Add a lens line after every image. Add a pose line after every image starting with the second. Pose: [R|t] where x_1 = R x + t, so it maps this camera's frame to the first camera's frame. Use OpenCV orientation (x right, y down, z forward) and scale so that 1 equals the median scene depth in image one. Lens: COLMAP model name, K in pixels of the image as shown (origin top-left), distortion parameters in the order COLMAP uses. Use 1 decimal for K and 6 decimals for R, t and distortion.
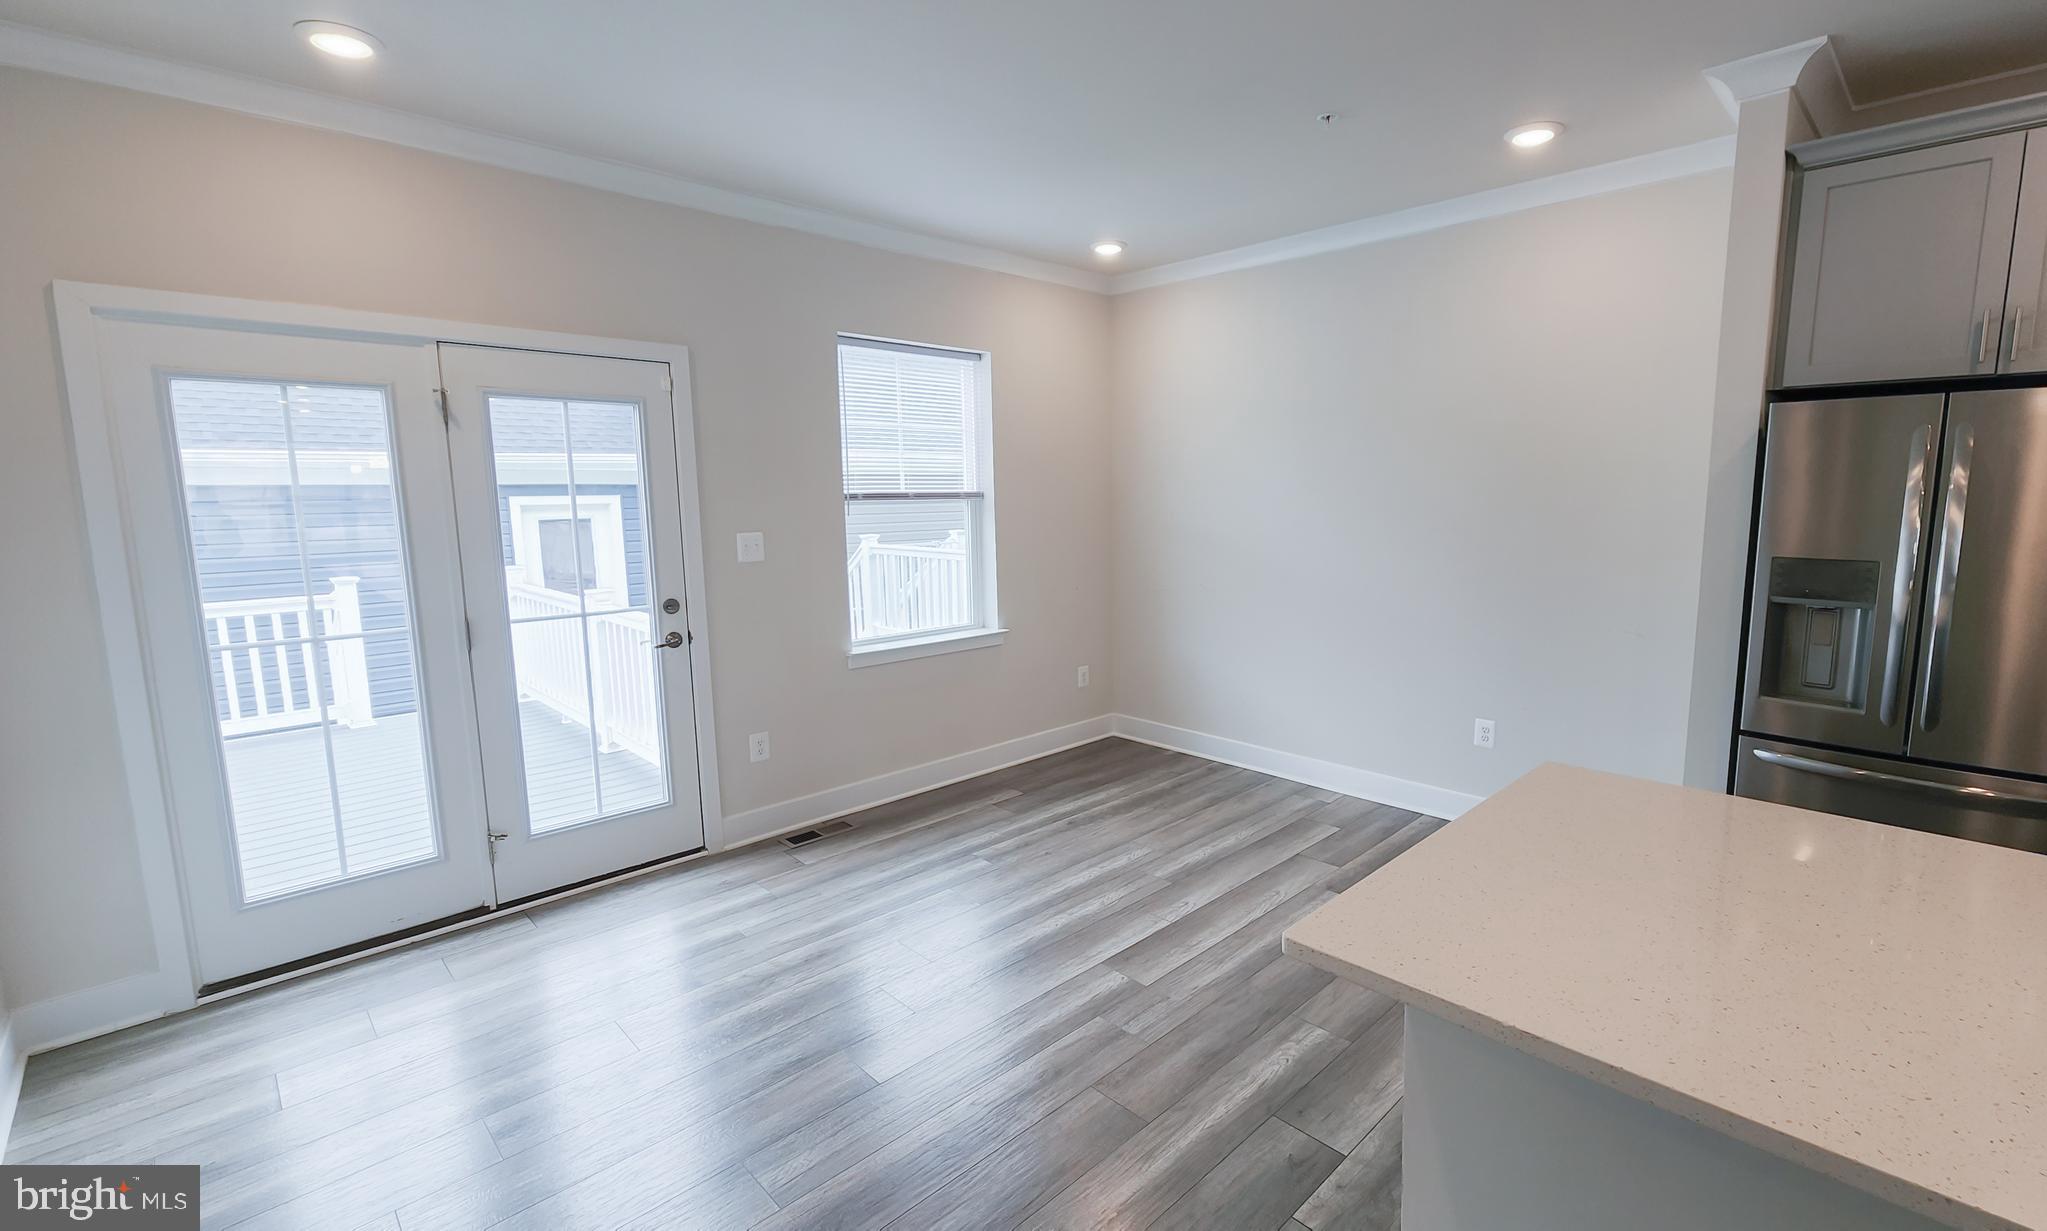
lens RADIAL K [[890.1, 0, 1093.9], [0, 890.1, 611.4], [0, 0, 1]] dist [0.004077, 0.000261]
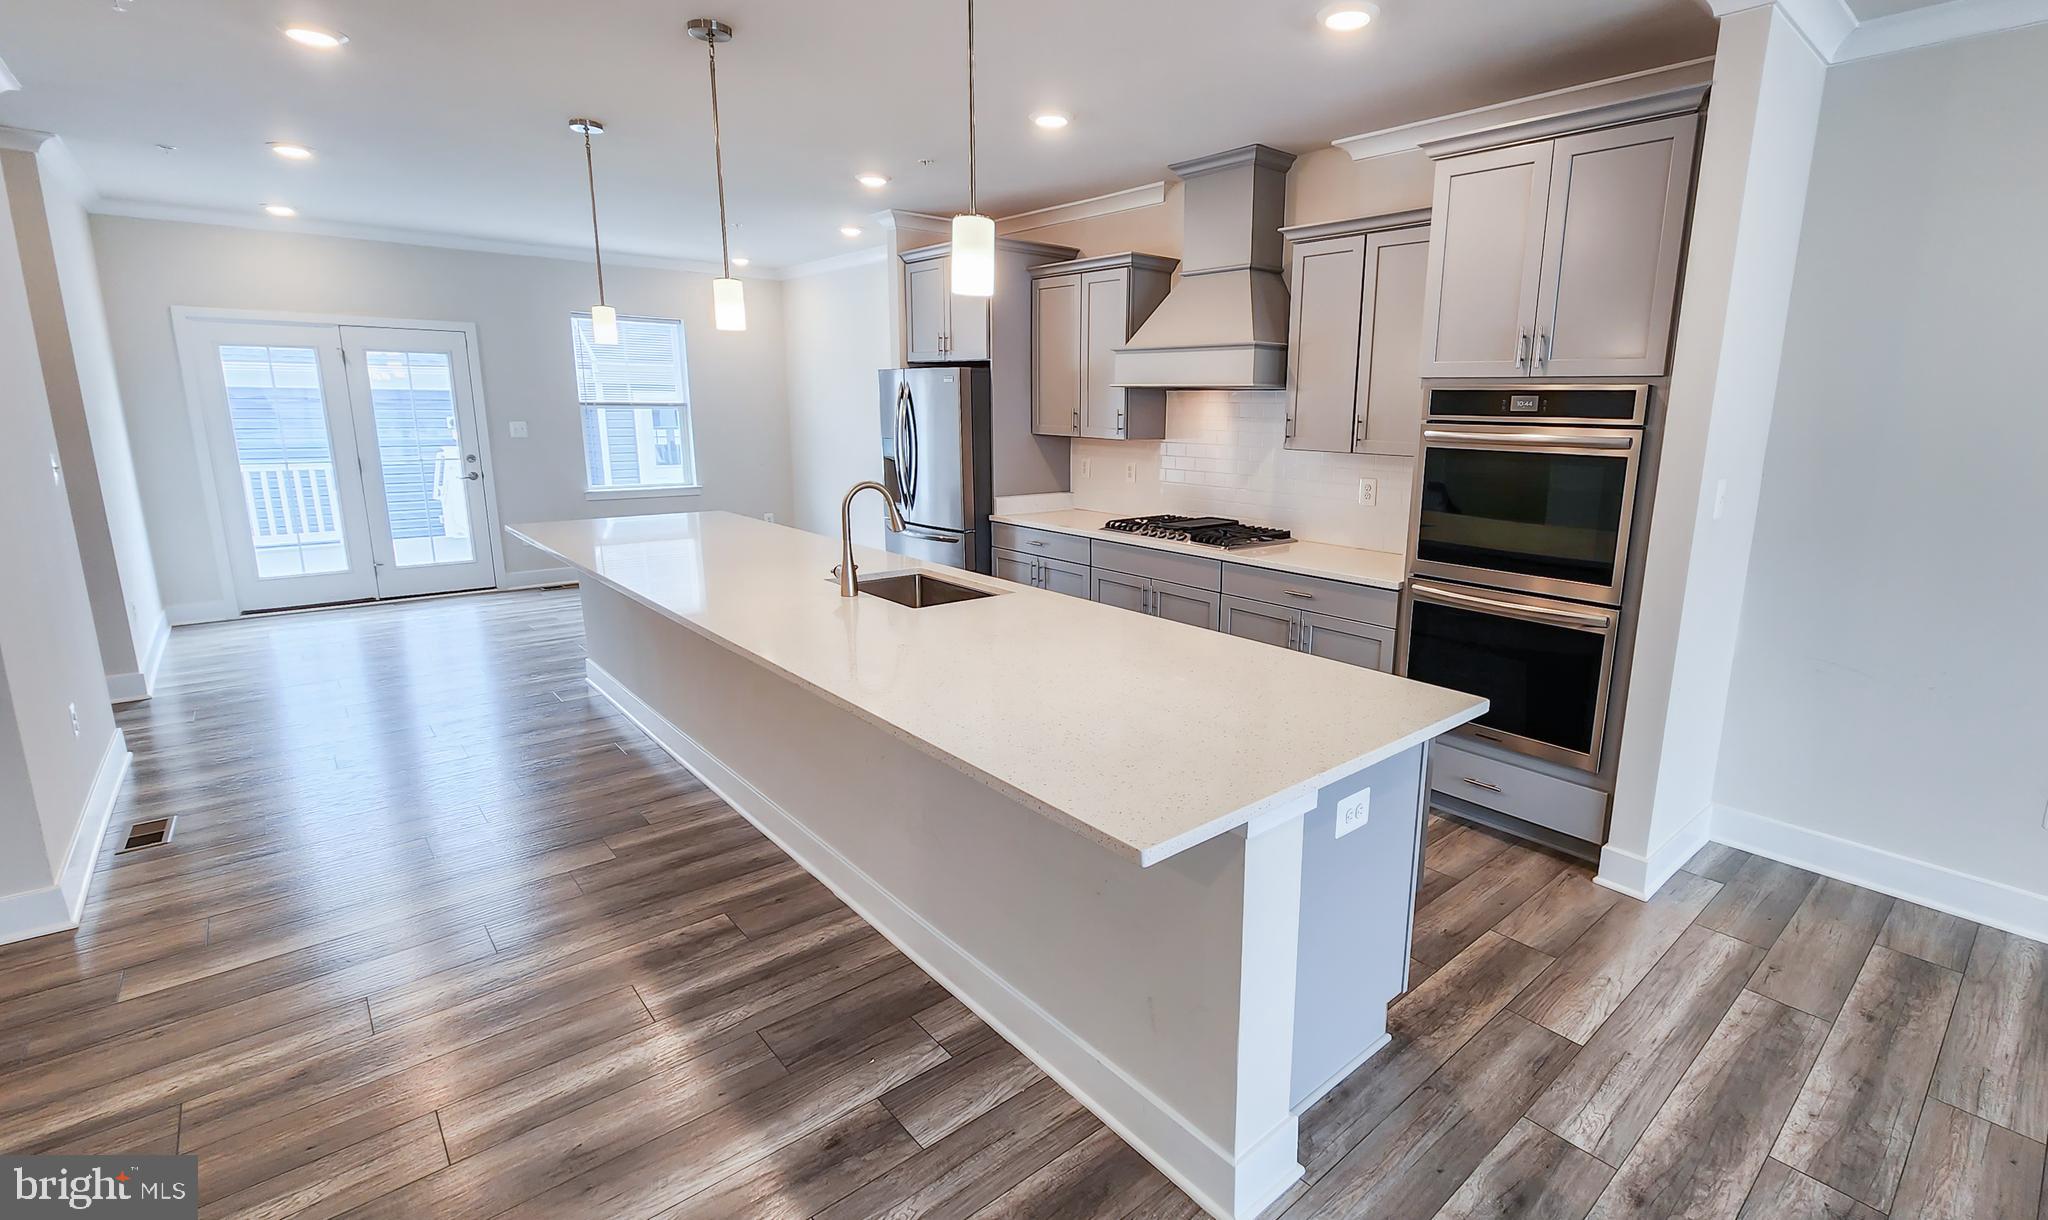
lens RADIAL K [[920.5, 0, 1112.9], [0, 920.5, 592.3], [0, 0, 1]] dist [0.001065, 0.000197]
pose [[0.997652, 0.034889, -0.058941, 1.038700], [-0.030902, 0.997257, 0.067261, 0.105998], [0.061126, -0.065282, 0.995993, -0.921882]]
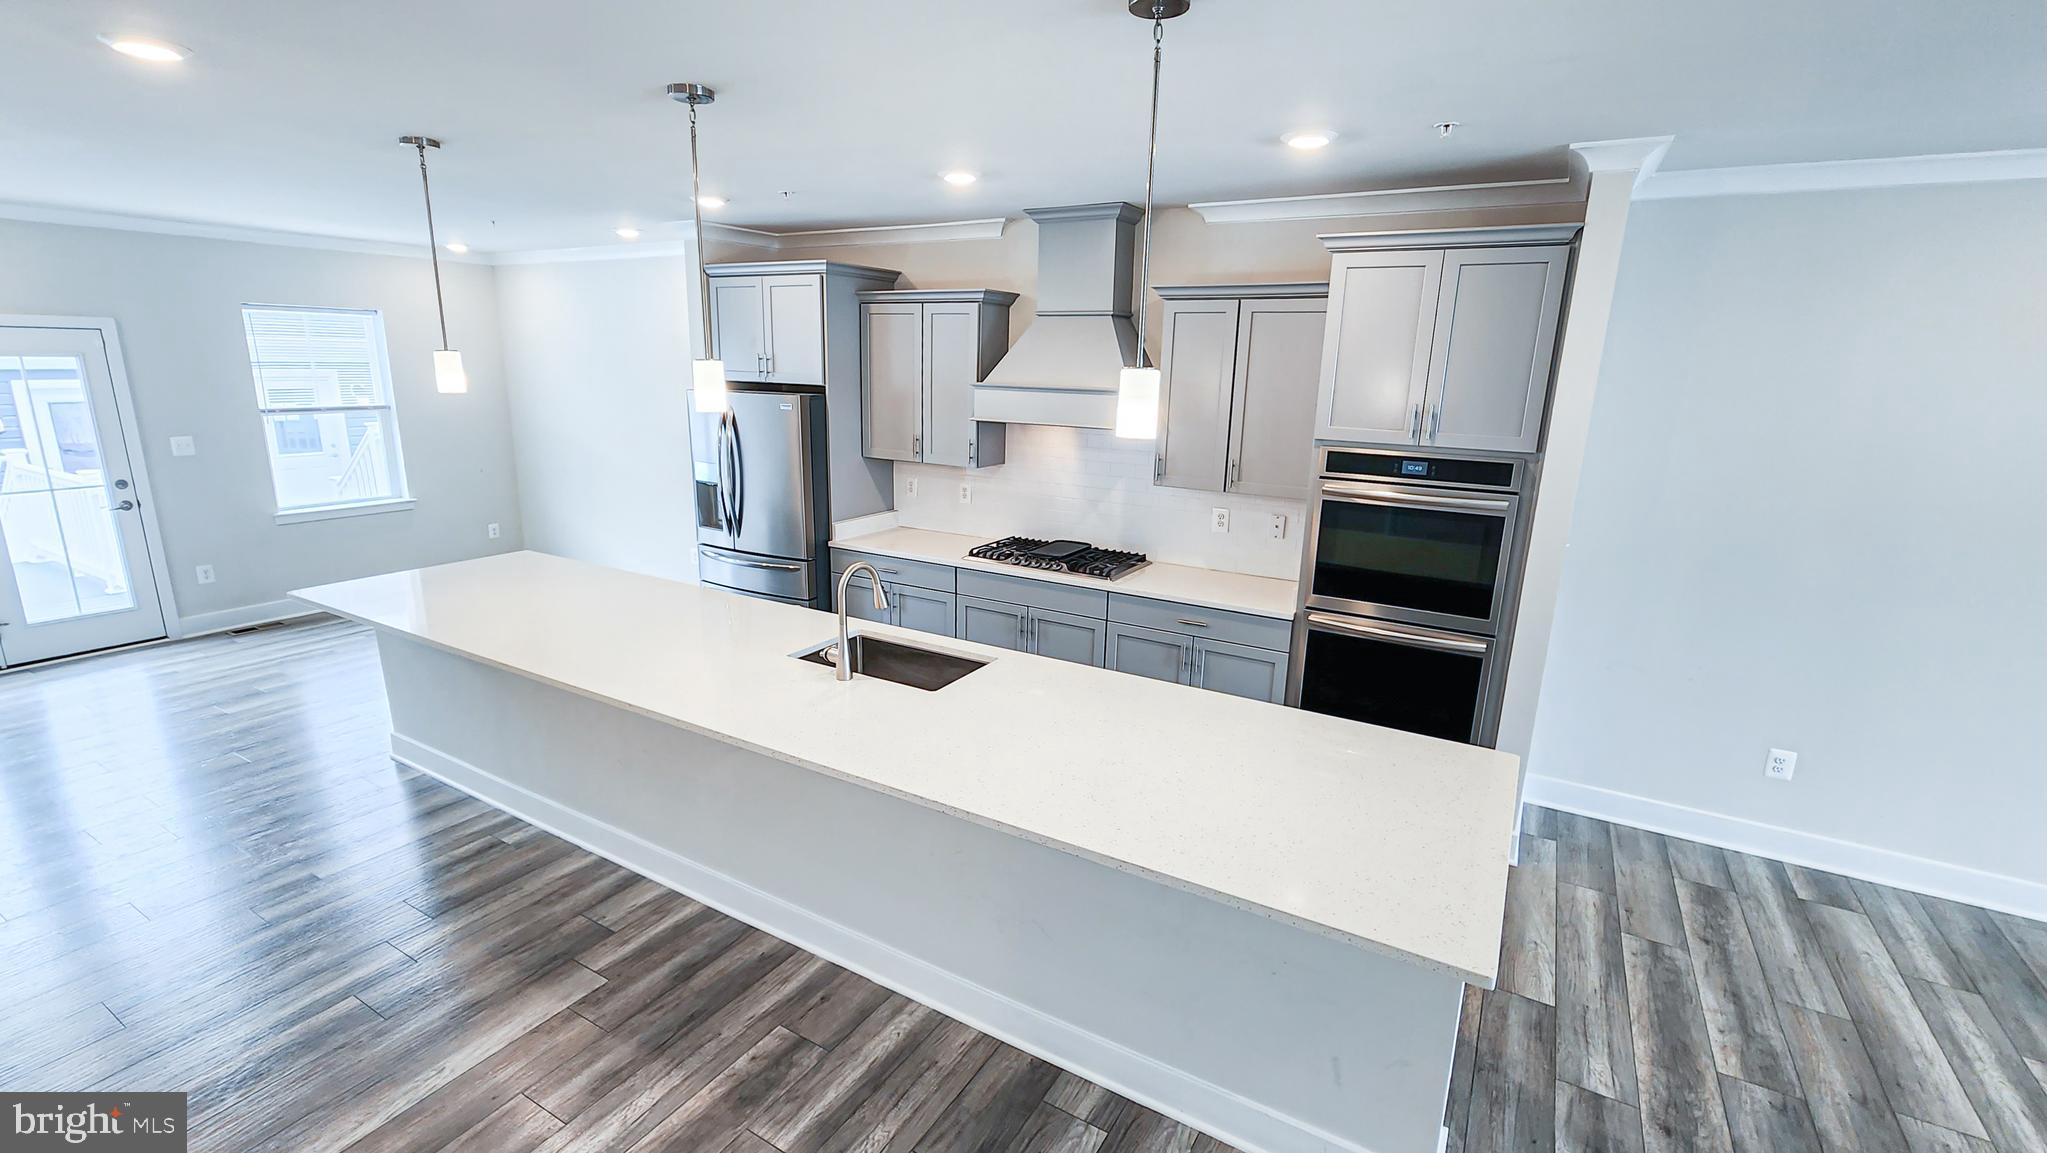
lens RADIAL K [[890.9, 0, 1008.0], [0, 890.9, 581.0], [0, 0, 1]] dist [-0.001896, -0.000128]
pose [[0.974880, -0.025418, 0.221277, 0.707605], [0.001095, 0.994002, 0.109360, -0.005861], [-0.222729, -0.106370, 0.969060, -0.901668]]
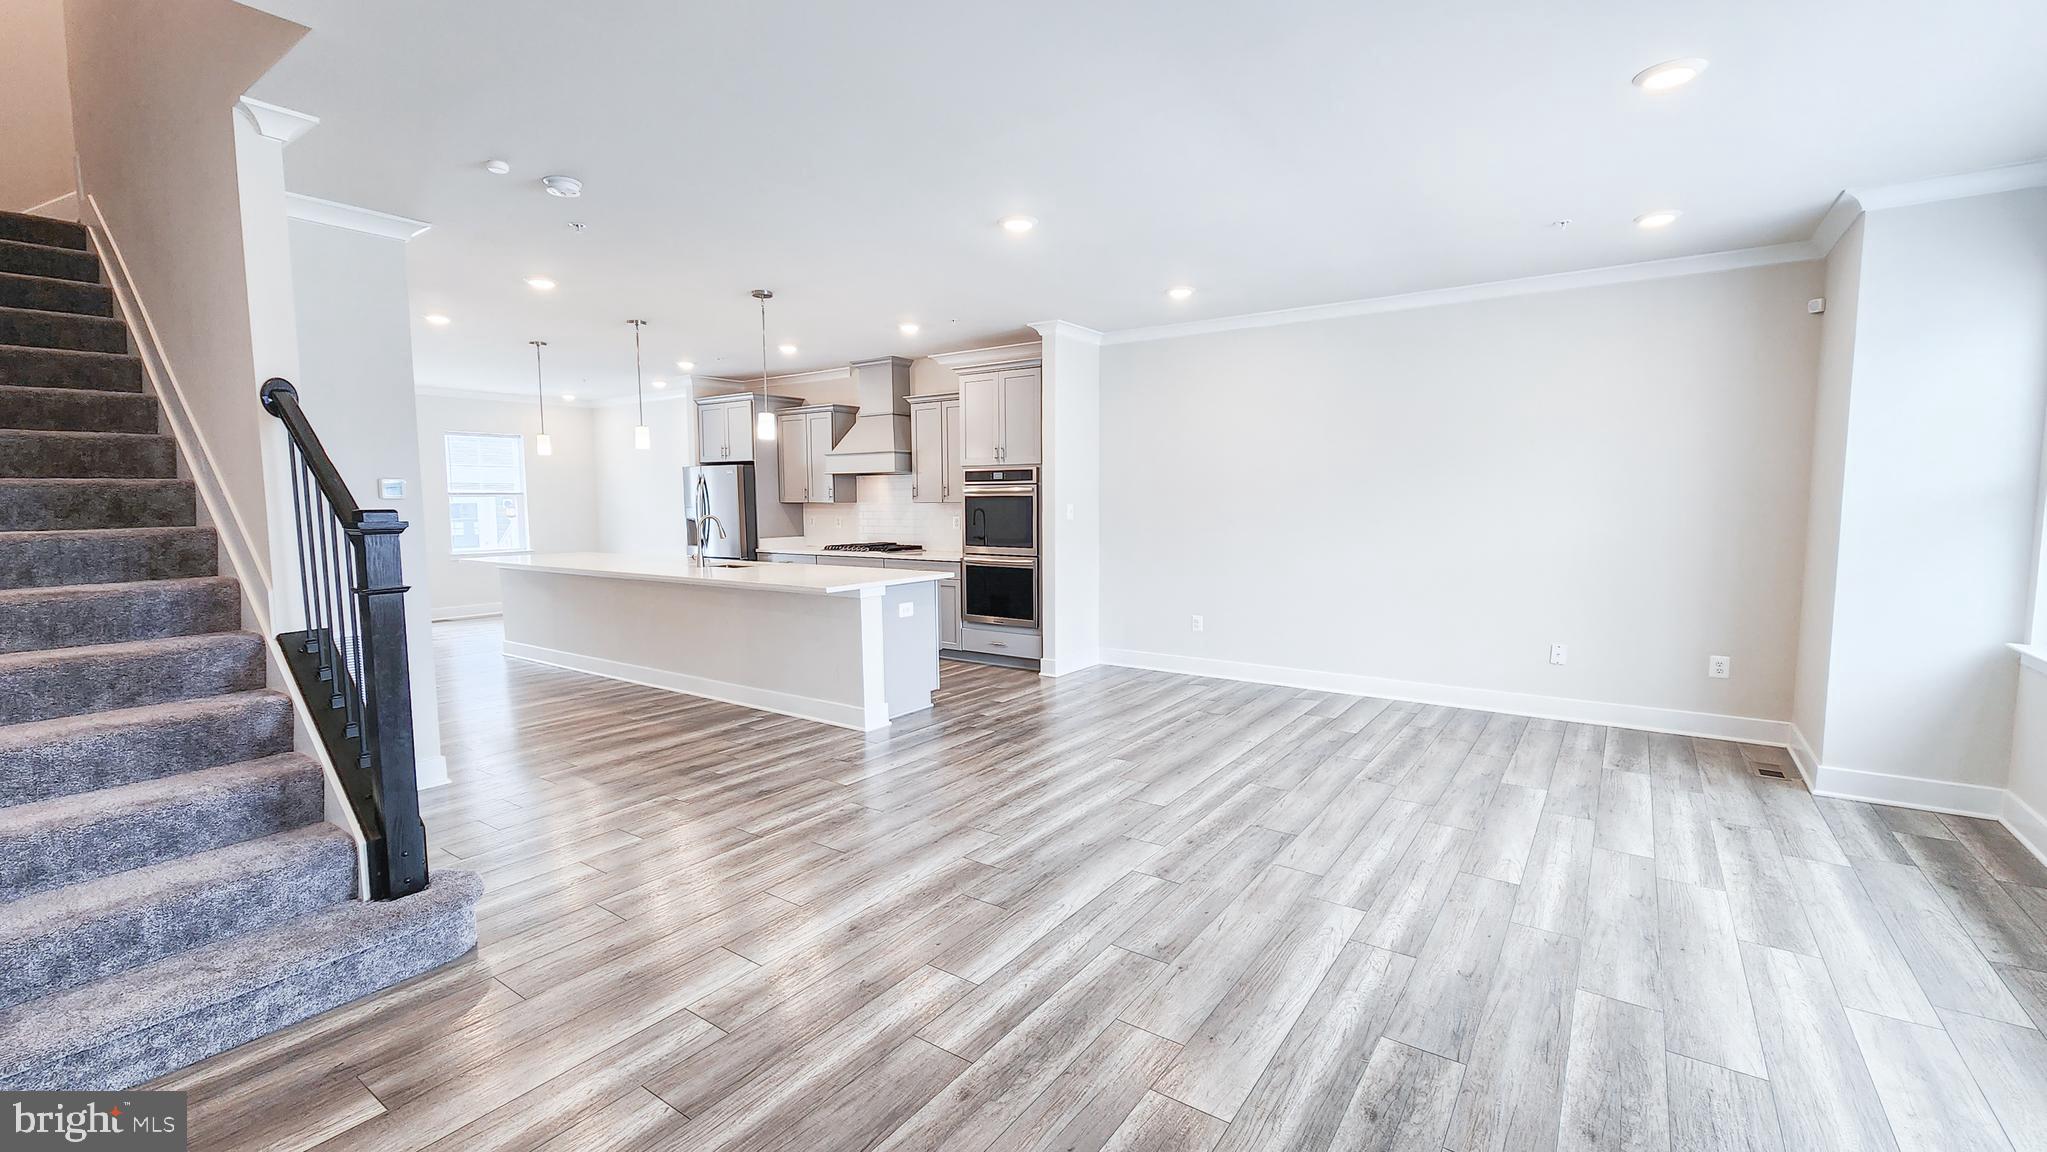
lens RADIAL K [[858.3, 0, 1034.4], [0, 858.3, 574.9], [0, 0, 1]] dist [-0.000428, -0.000275]
pose [[0.988468, -0.011941, 0.150958, 1.151719], [0.019022, 0.998781, -0.045548, 0.283716], [-0.150230, 0.047894, 0.987490, -1.912527]]
